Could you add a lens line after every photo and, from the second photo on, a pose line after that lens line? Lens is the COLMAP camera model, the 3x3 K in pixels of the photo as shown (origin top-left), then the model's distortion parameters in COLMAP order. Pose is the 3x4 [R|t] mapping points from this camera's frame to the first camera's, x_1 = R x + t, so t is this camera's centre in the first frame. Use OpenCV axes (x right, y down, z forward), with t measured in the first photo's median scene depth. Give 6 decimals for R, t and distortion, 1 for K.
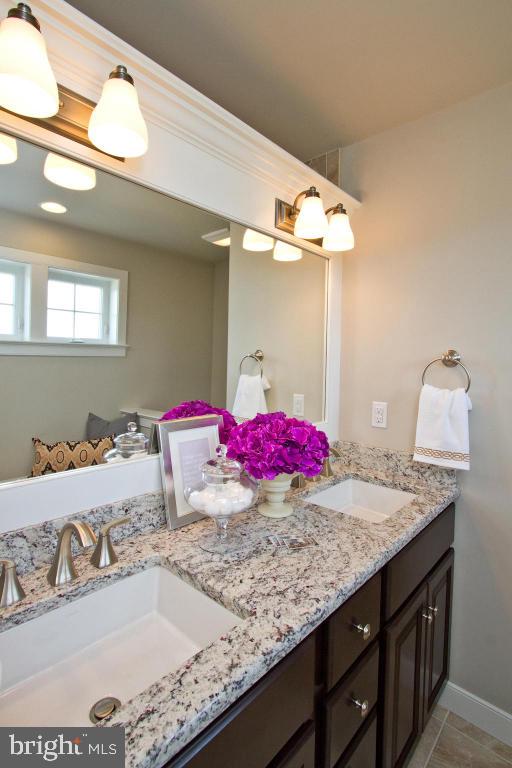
lens RADIAL K [[371.4, 0, 267.8], [0, 371.4, 360.8], [0, 0, 1]] dist [-0.020334, 0.004284]
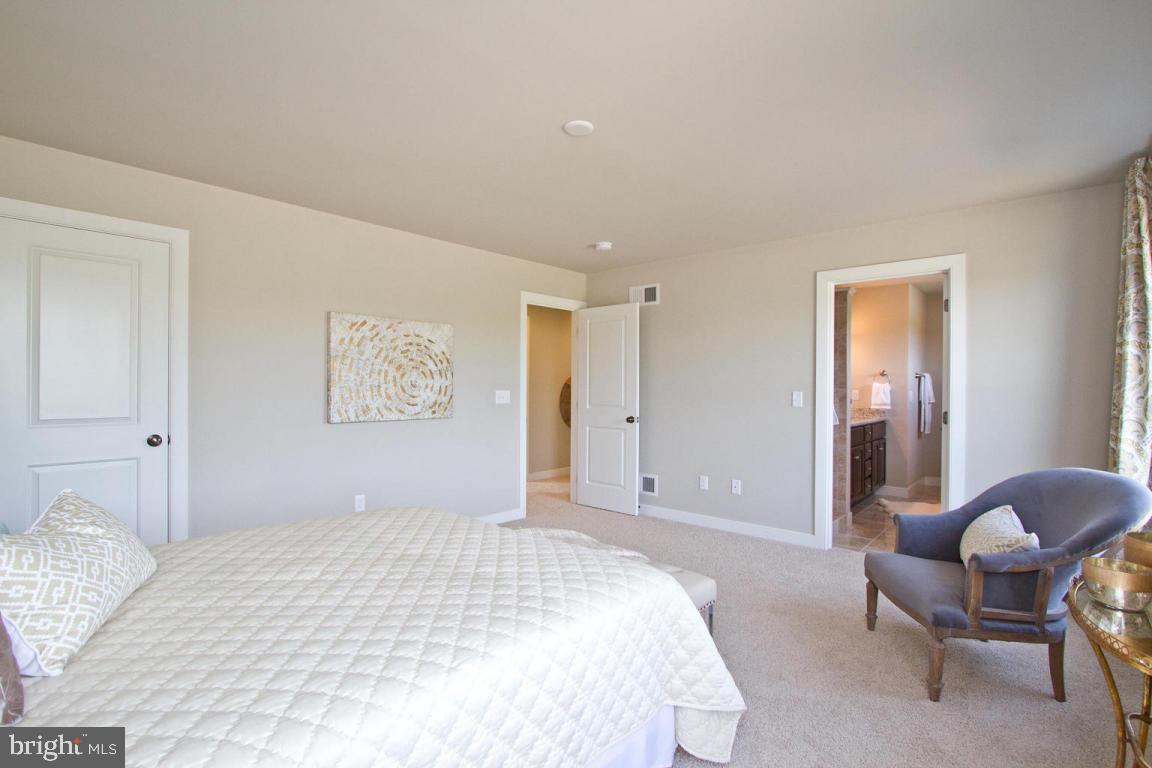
lens RADIAL K [[557.1, 0, 573.7], [0, 557.1, 386.3], [0, 0, 1]] dist [-0.020334, 0.004284]
pose [[0.999651, -0.024634, -0.009502, -2.262849], [0.024561, 0.999669, -0.007714, 0.086280], [0.009689, 0.007478, 0.999925, -4.025440]]
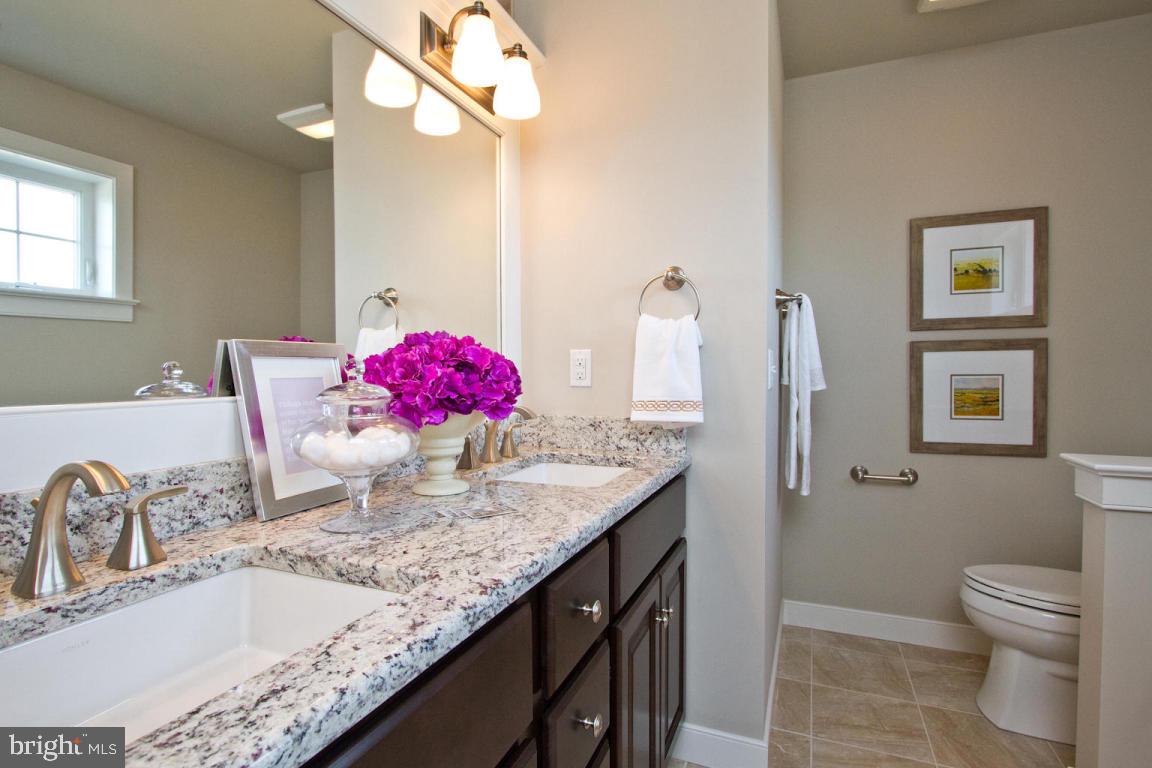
lens RADIAL K [[557.1, 0, 567.3], [0, 557.1, 378.9], [0, 0, 1]] dist [-0.020334, 0.004284]
pose [[0.950333, -0.035667, 0.309184, -0.060333], [0.031935, 0.999343, 0.017122, 0.199797], [-0.309592, -0.006398, 0.950848, 0.026349]]
